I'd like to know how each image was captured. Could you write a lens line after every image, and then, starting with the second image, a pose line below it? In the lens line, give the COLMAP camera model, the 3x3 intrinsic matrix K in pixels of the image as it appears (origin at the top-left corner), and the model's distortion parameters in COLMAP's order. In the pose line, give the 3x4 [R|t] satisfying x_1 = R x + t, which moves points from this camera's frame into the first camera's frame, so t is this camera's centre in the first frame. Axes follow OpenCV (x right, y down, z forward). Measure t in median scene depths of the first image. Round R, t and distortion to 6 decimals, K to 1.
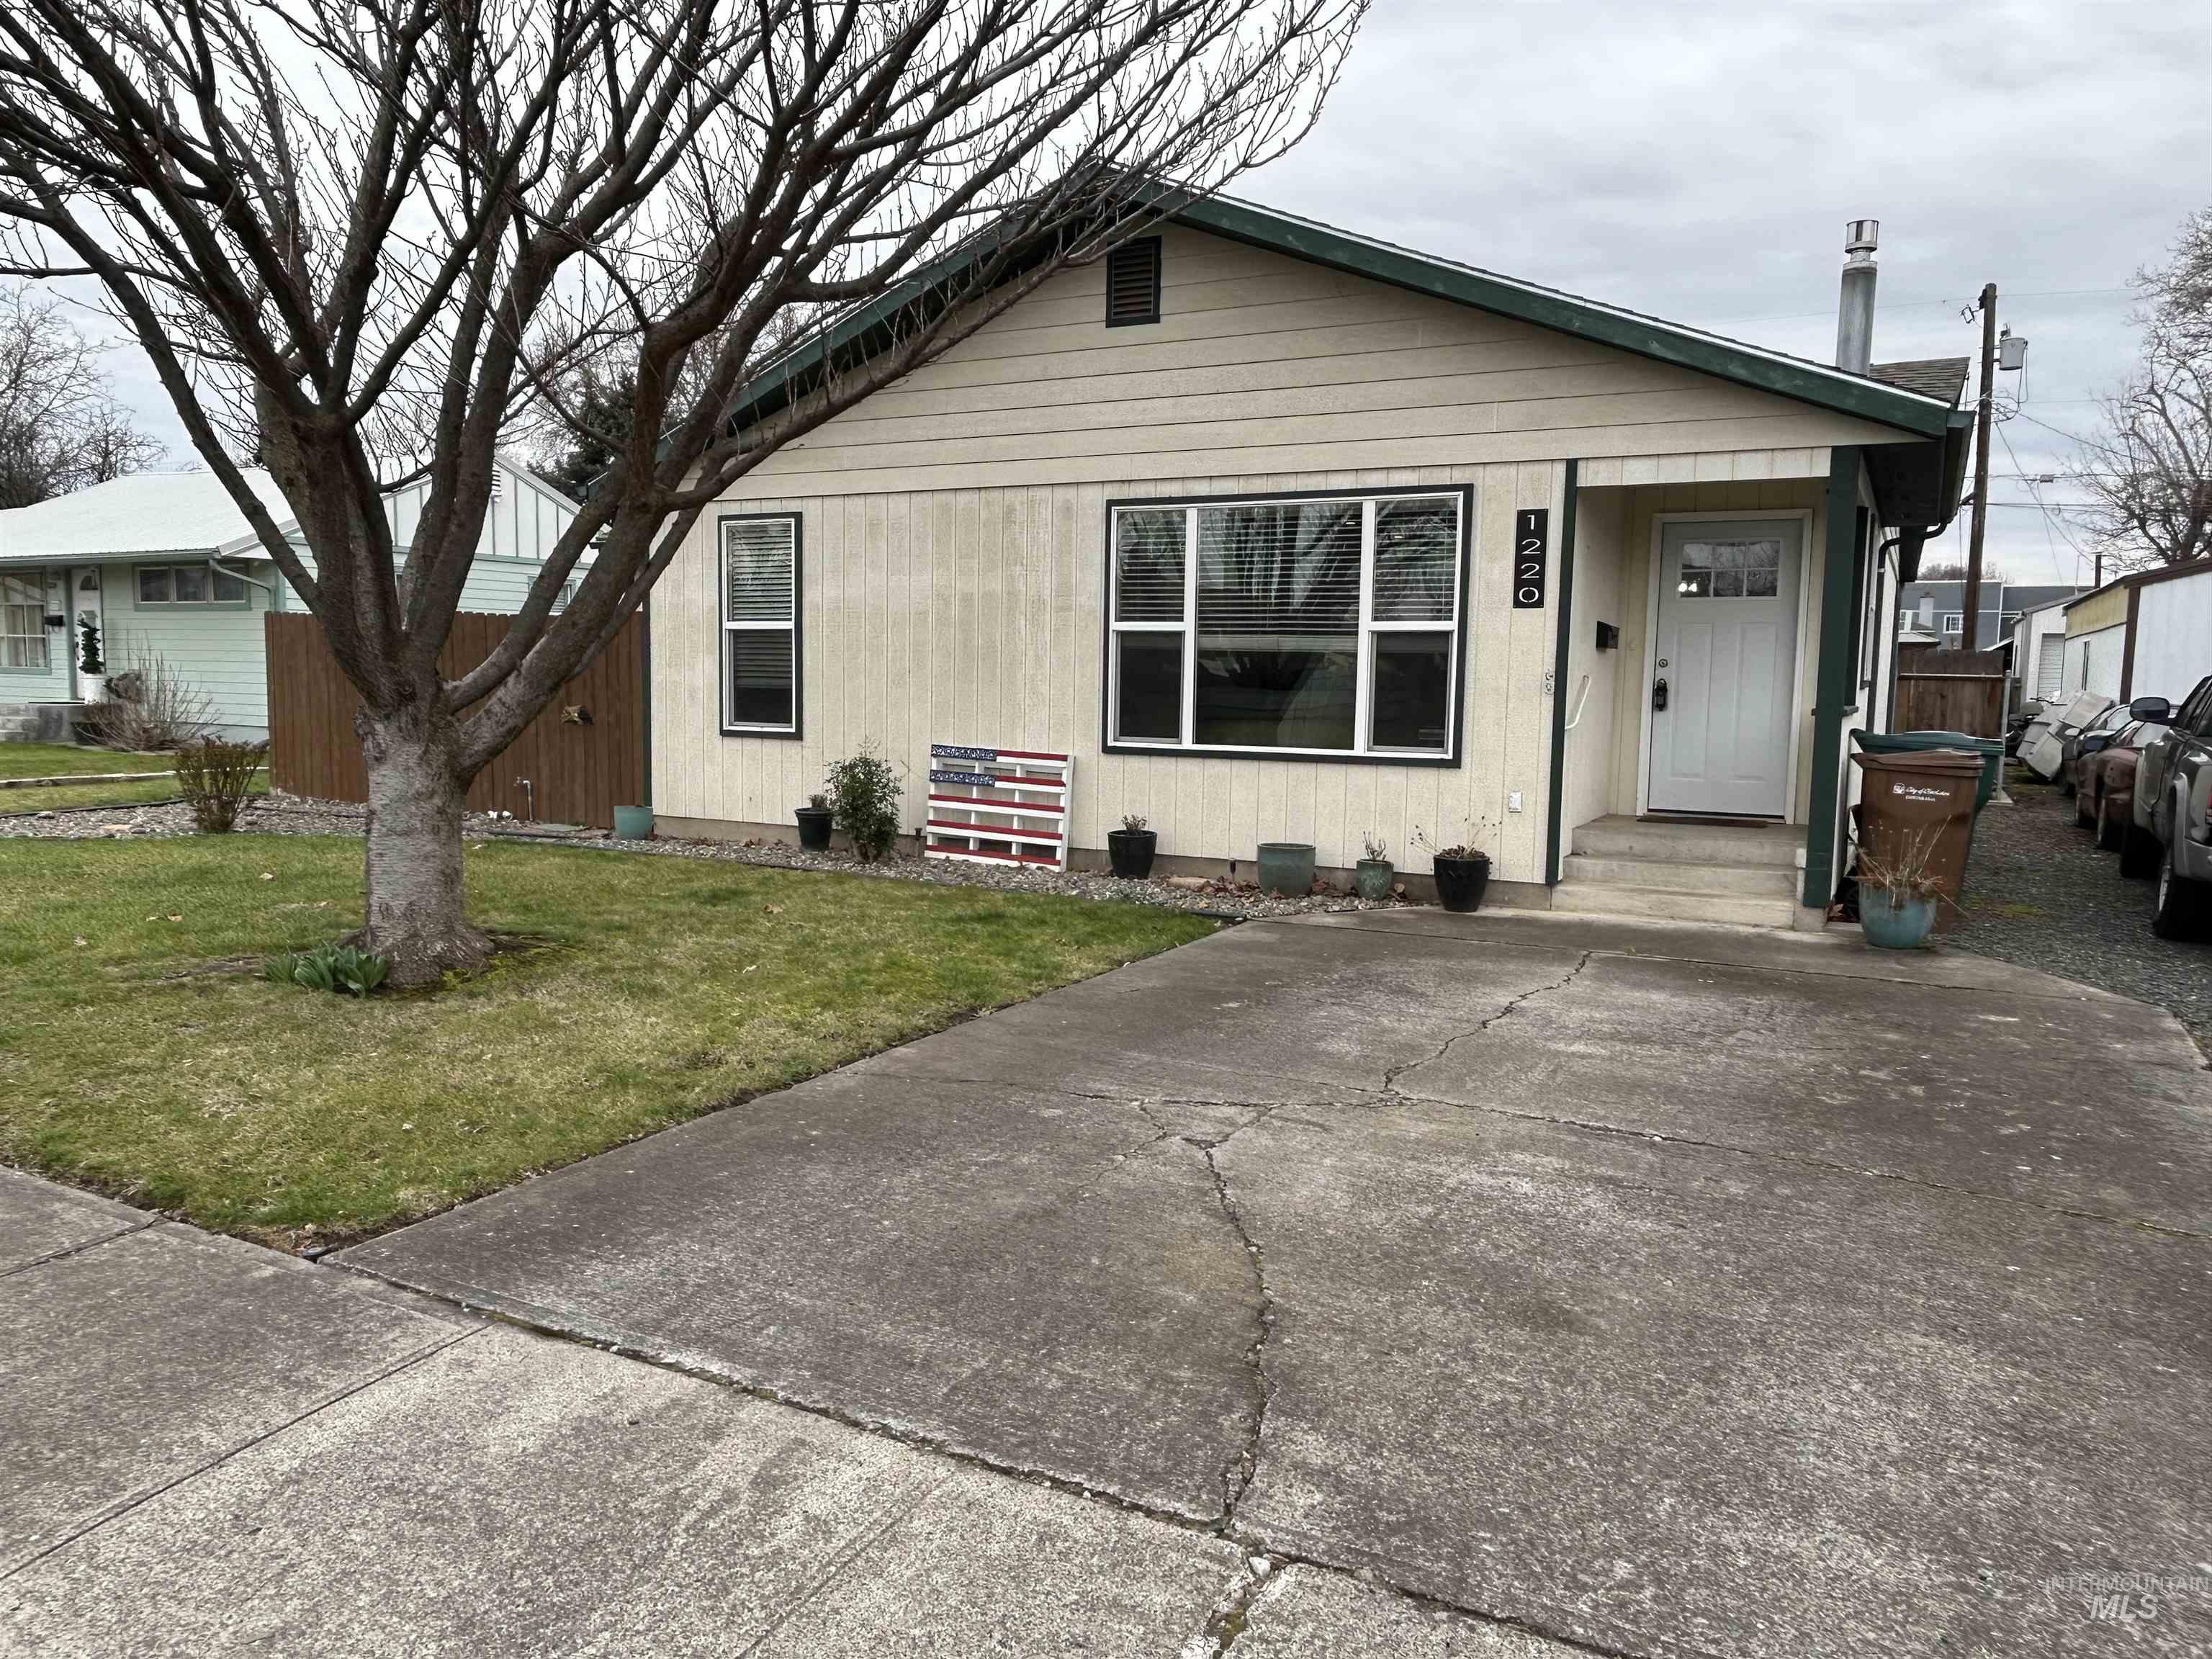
lens RADIAL K [[1557.8, 0, 1118.2], [0, 1557.8, 837.2], [0, 0, 1]] dist [0.042327, 0.039018]
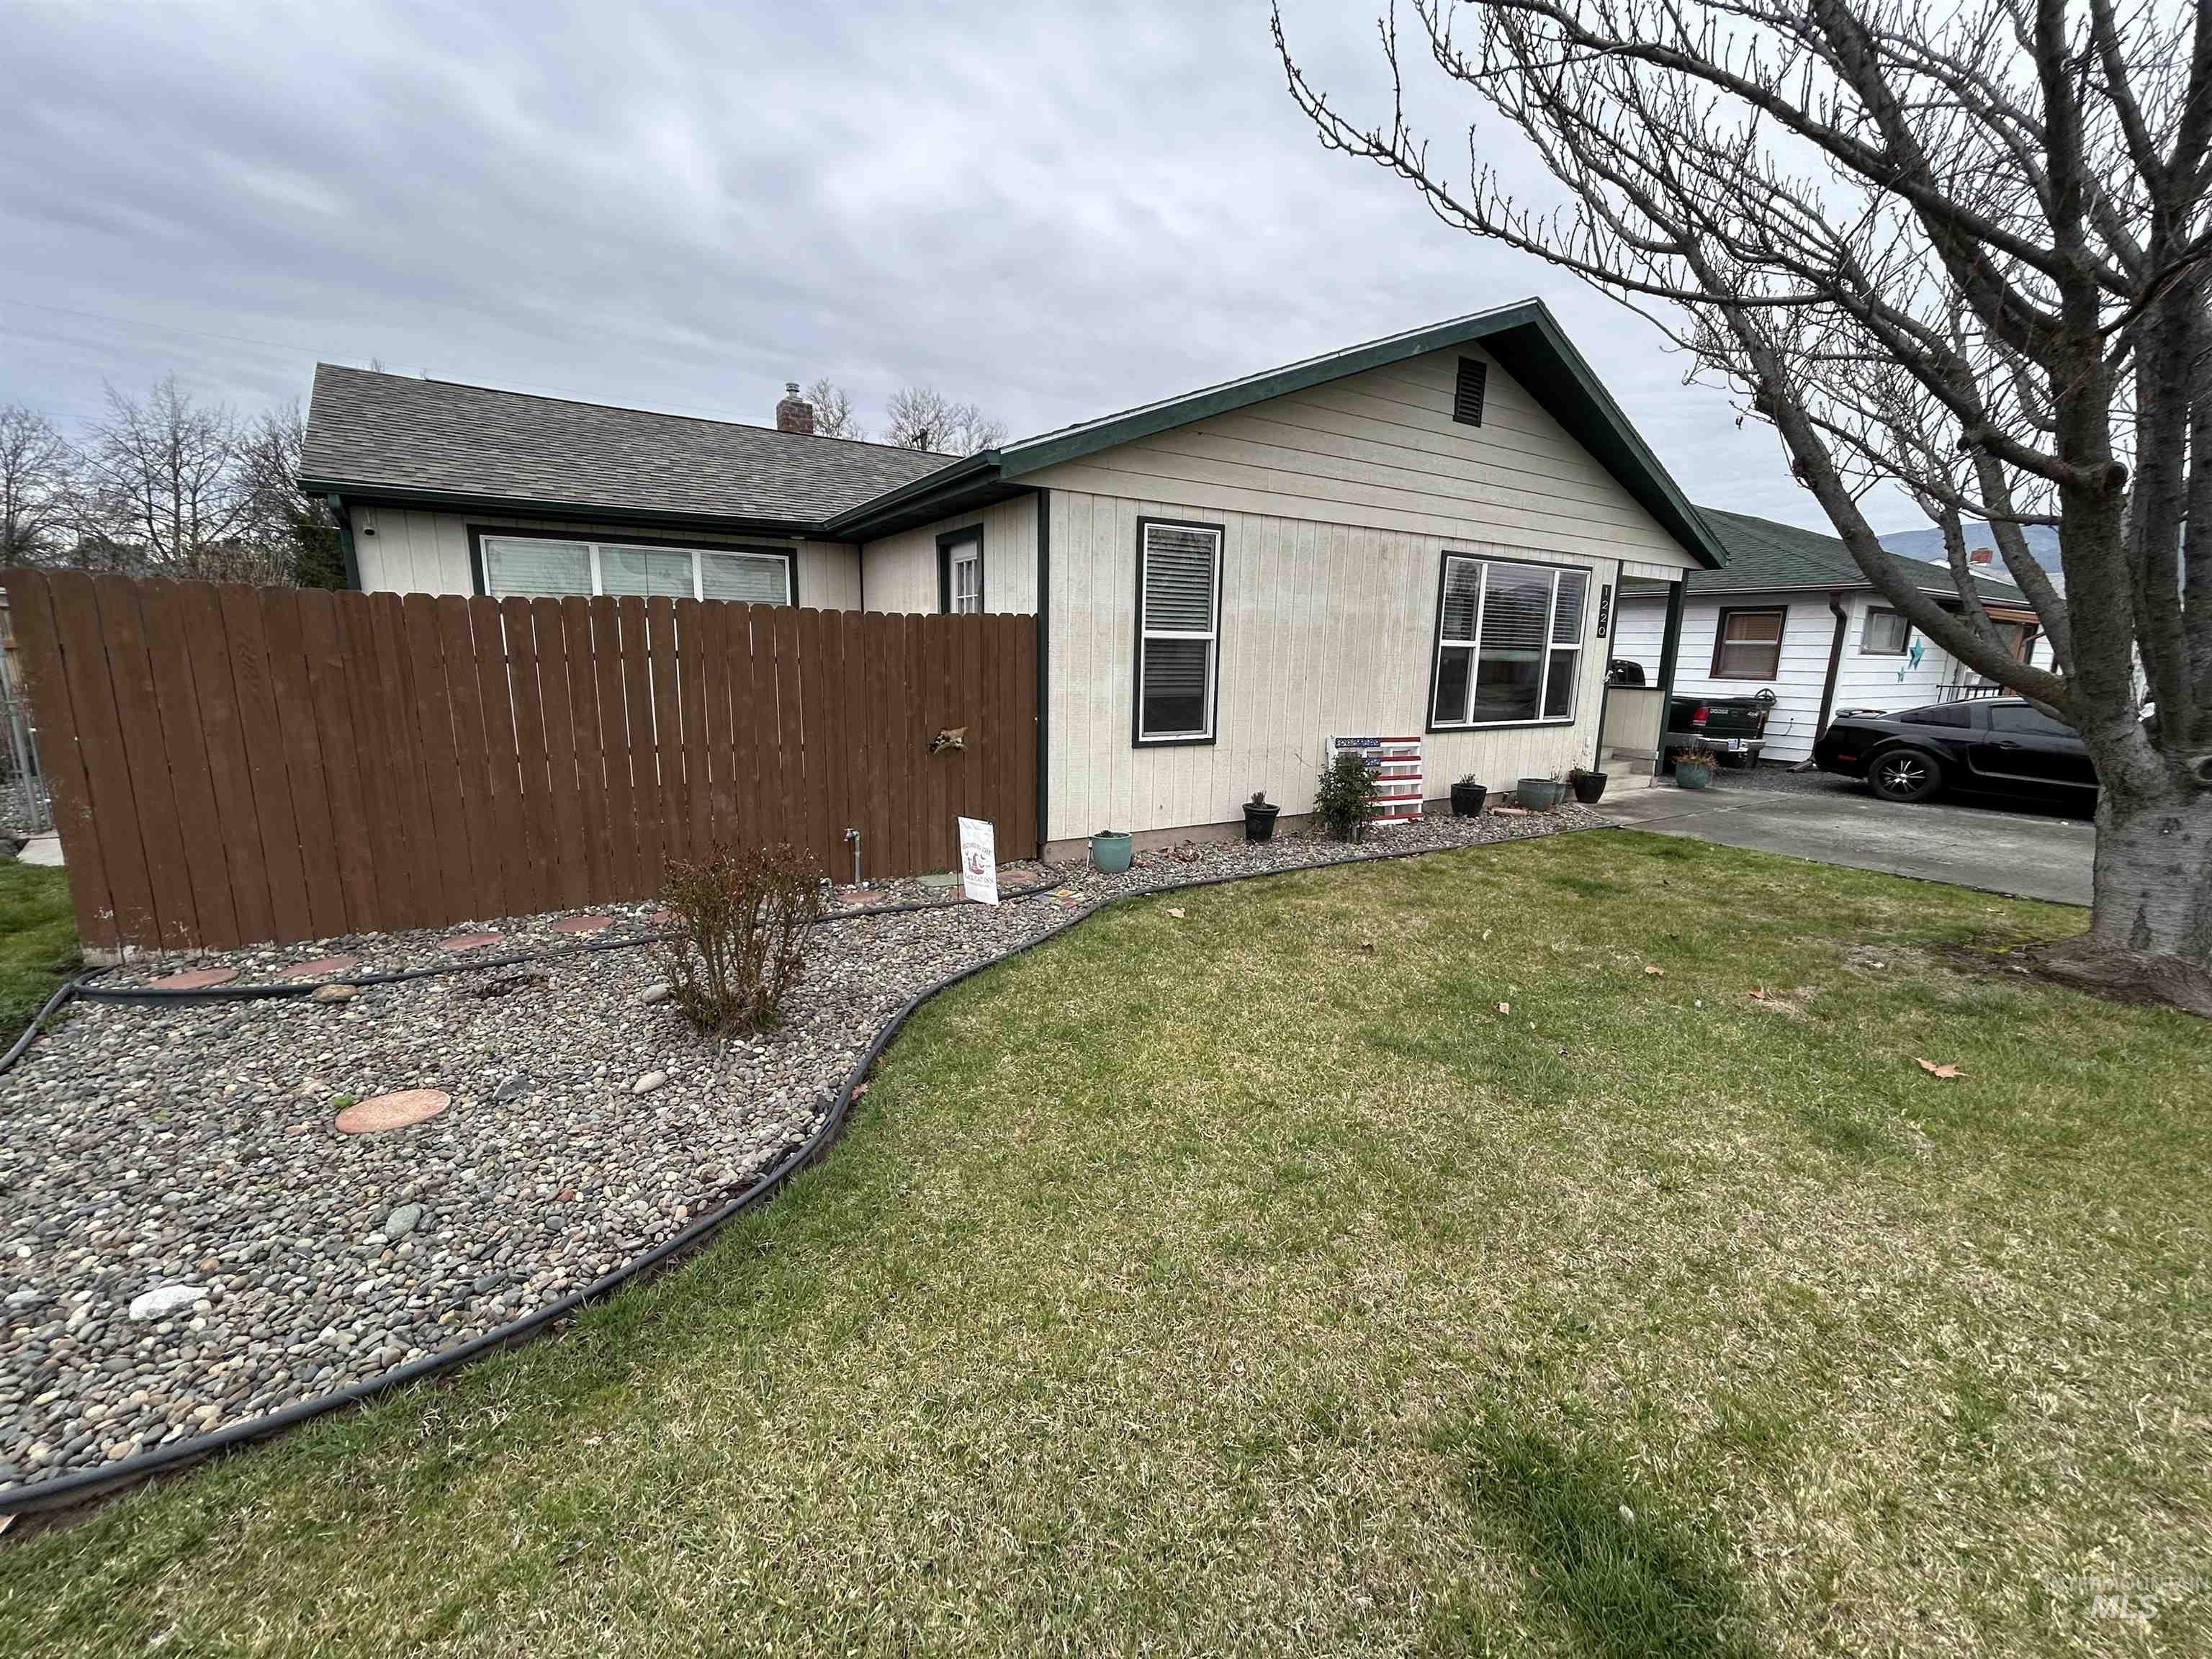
lens RADIAL K [[893.8, 0, 1104.5], [0, 893.8, 841.5], [0, 0, 1]] dist [0.000864, -0.000551]
pose [[0.496834, -0.183789, 0.848161, -0.898922], [0.086833, 0.982942, 0.162130, -0.119271], [-0.863490, -0.006904, 0.504318, 0.877188]]
